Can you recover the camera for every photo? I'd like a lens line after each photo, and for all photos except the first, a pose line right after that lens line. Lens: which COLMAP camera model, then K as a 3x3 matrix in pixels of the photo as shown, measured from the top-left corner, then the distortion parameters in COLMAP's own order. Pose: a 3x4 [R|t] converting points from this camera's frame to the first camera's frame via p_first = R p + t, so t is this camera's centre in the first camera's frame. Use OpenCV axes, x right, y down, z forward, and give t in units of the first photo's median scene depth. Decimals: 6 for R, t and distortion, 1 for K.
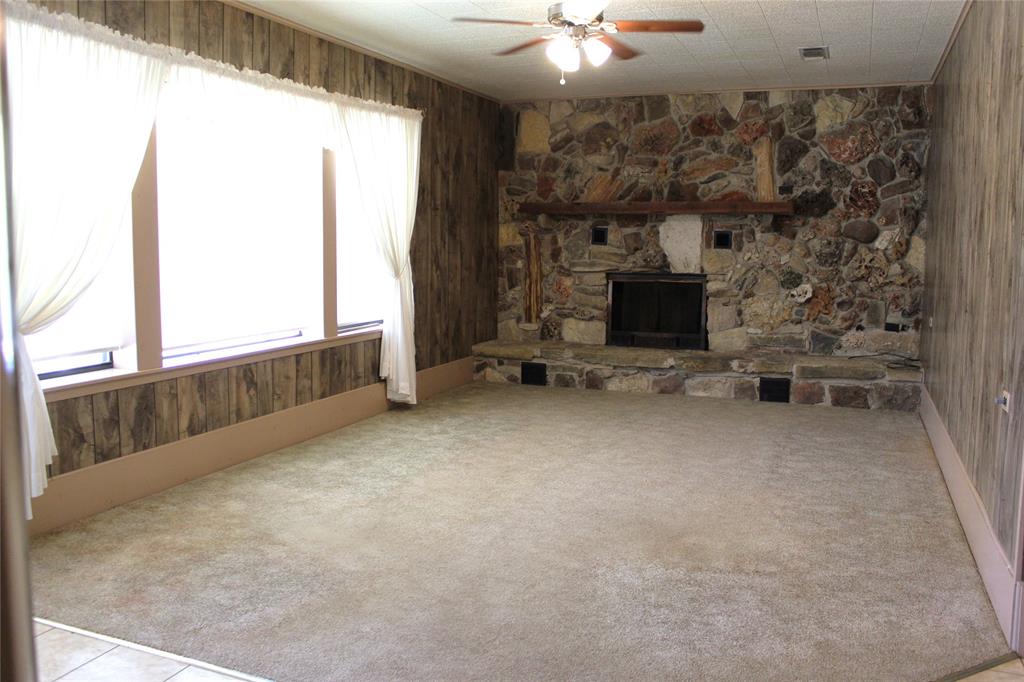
lens RADIAL K [[845.3, 0, 512.0], [0, 845.3, 341.0], [0, 0, 1]] dist [-0.171014, 0.155128]
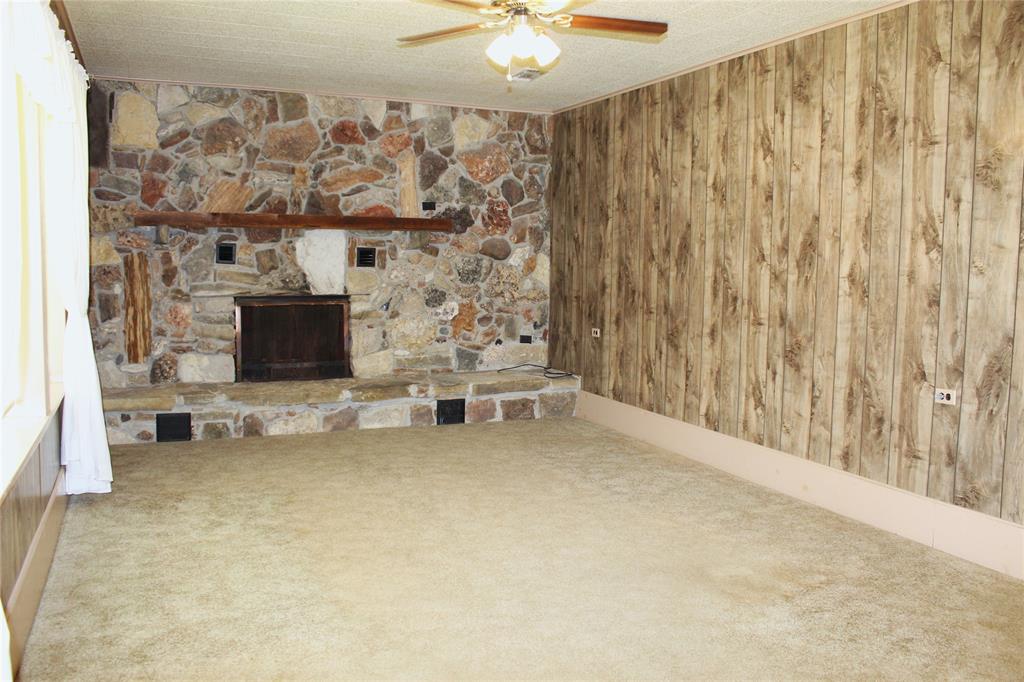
lens RADIAL K [[845.3, 0, 512.0], [0, 845.3, 341.0], [0, 0, 1]] dist [-0.171014, 0.155128]
pose [[0.694452, -0.064363, 0.716655, -0.316288], [0.072274, 0.997194, 0.019523, -0.035361], [-0.715900, 0.038238, 0.697155, 0.240620]]
